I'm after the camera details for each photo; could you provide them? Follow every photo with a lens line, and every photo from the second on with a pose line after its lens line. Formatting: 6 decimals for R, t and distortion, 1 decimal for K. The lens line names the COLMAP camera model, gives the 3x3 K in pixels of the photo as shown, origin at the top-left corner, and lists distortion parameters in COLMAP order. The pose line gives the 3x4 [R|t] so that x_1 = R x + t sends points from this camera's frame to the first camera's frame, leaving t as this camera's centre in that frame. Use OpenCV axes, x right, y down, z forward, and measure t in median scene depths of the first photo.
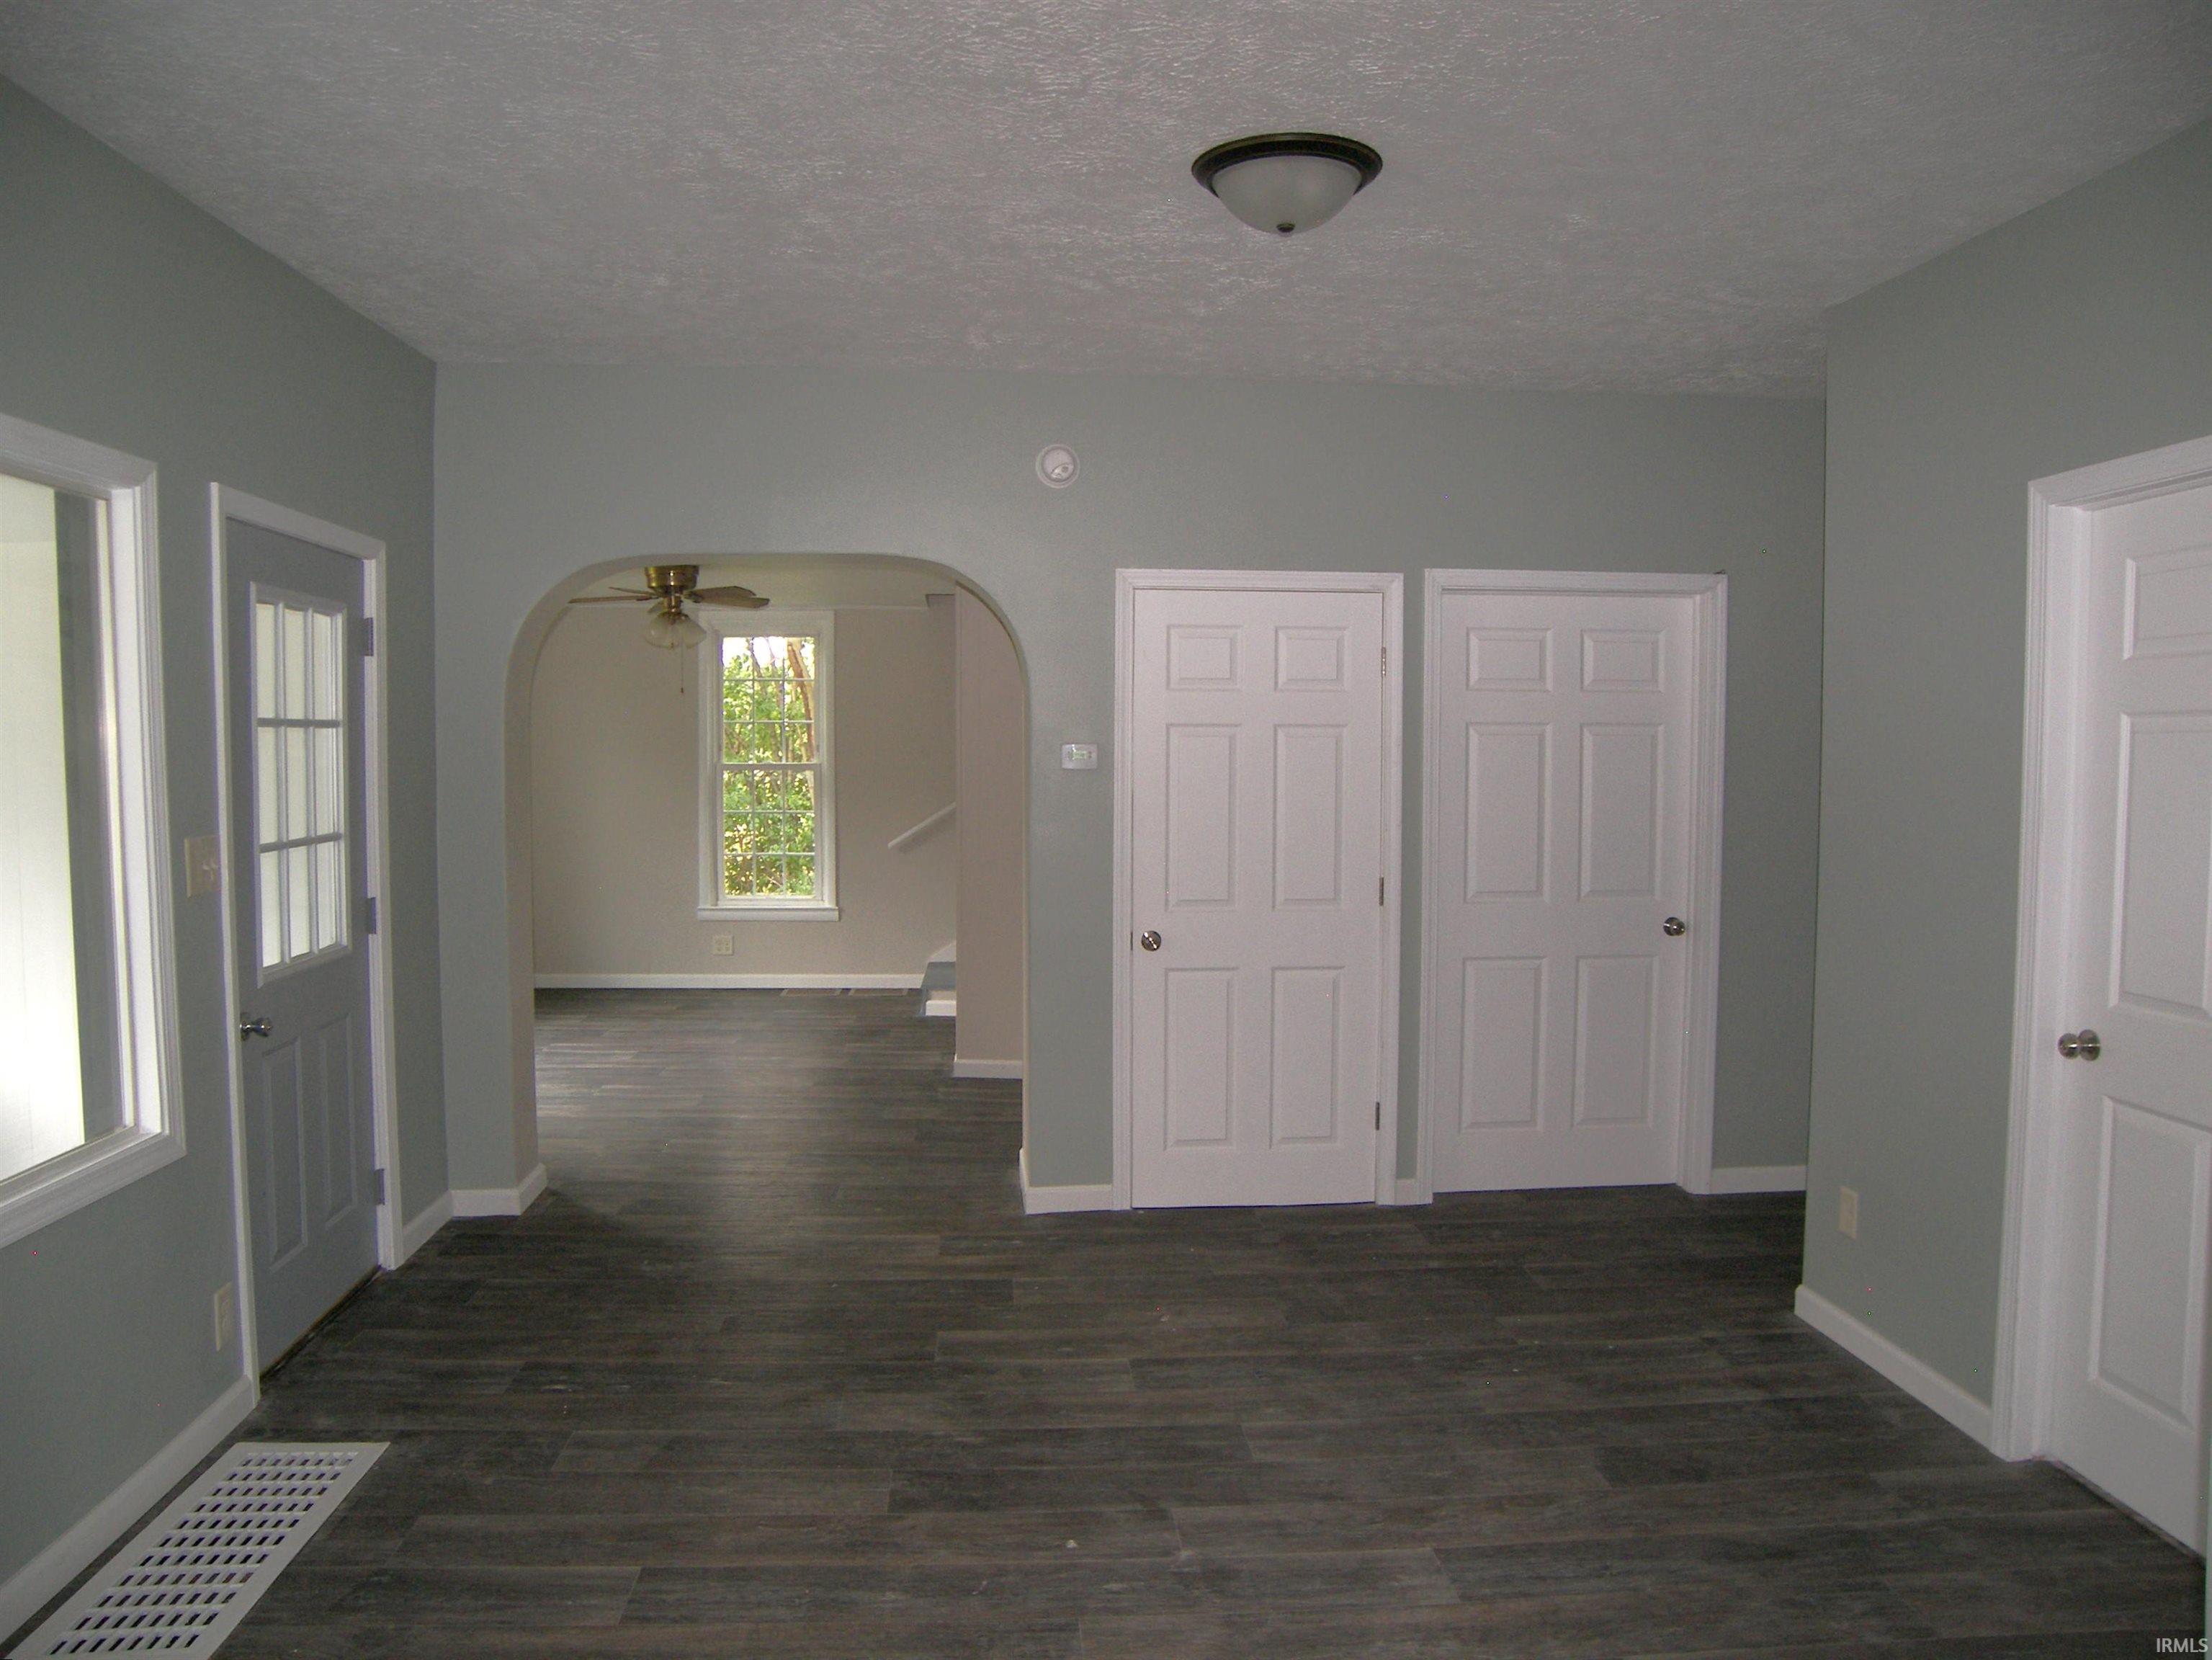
lens RADIAL K [[1591.7, 0, 1091.9], [0, 1591.7, 837.9], [0, 0, 1]] dist [-0.130029, 0.062834]
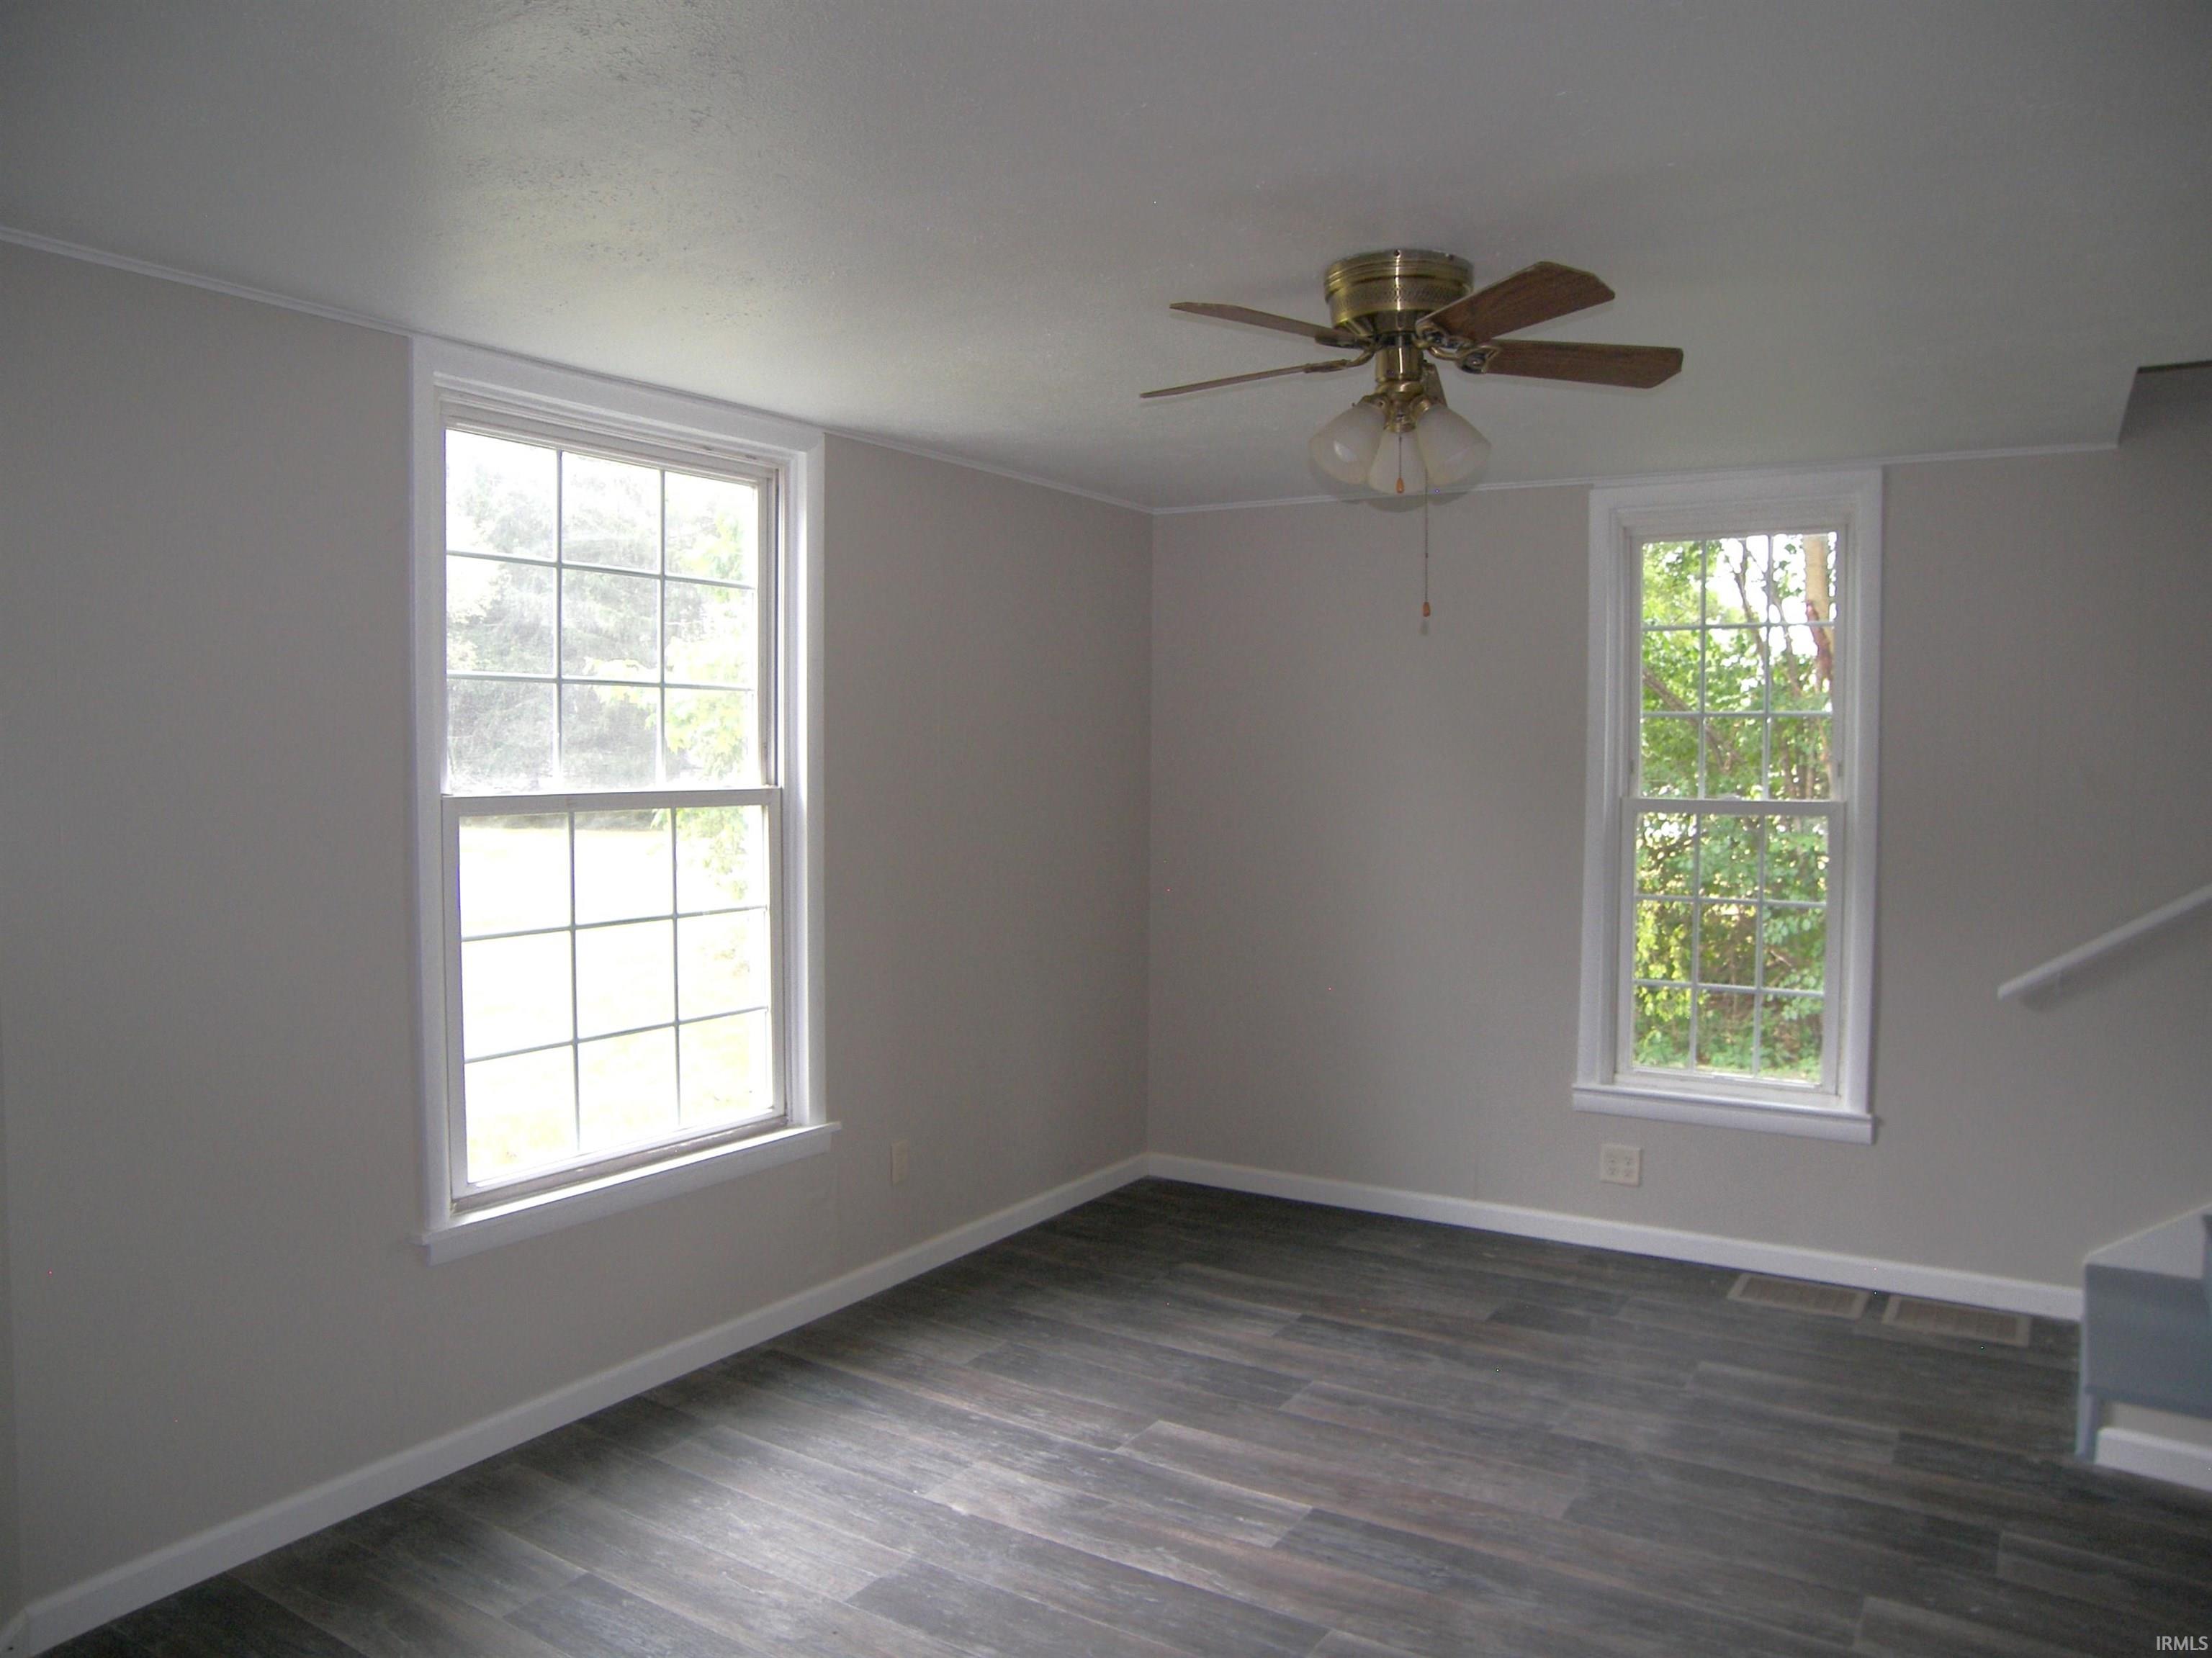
lens RADIAL K [[1591.4, 0, 1106.1], [0, 1591.4, 833.7], [0, 0, 1]] dist [-0.130029, 0.062834]
pose [[0.815103, 0.031910, -0.578436, -0.085035], [-0.034478, 0.999384, 0.006547, -0.033298], [0.578289, 0.014607, 0.815701, 0.505592]]
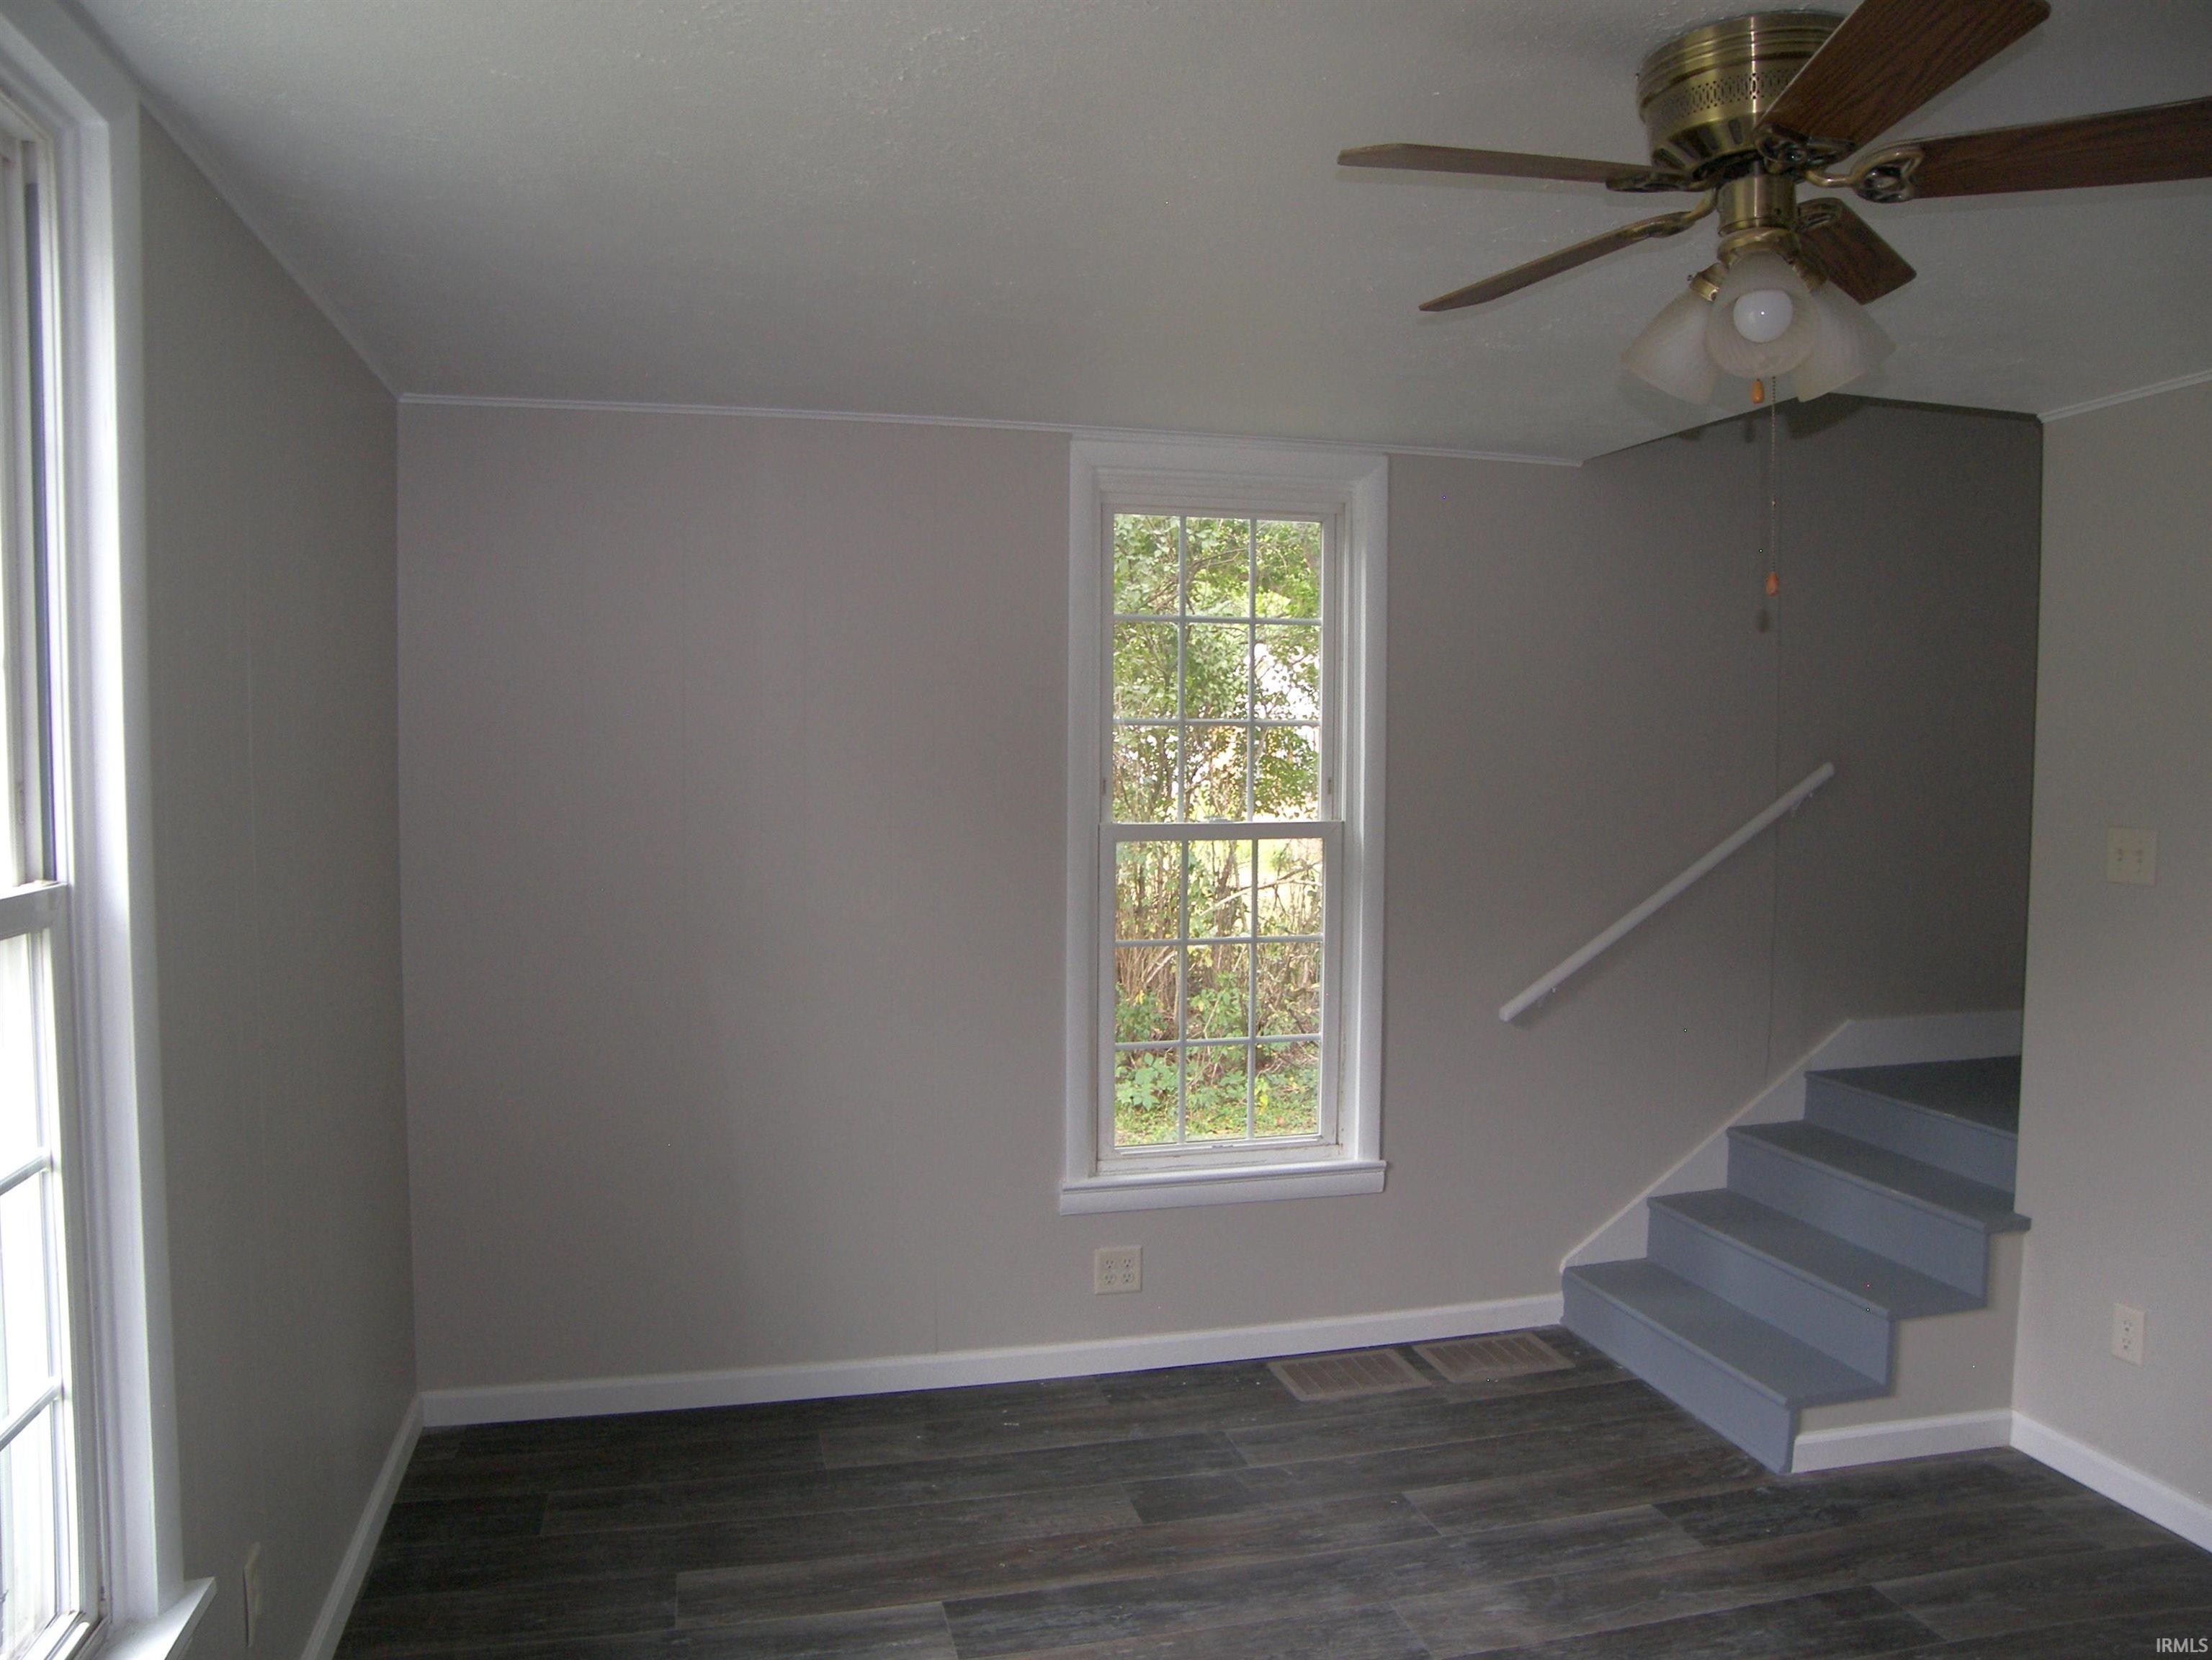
lens RADIAL K [[1591.7, 0, 1111.1], [0, 1591.7, 813.9], [0, 0, 1]] dist [-0.130029, 0.062834]
pose [[0.980327, -0.010192, 0.197118, -0.315495], [0.010816, 0.999939, -0.002088, -0.050127], [-0.197085, 0.004179, 0.980378, 0.596979]]
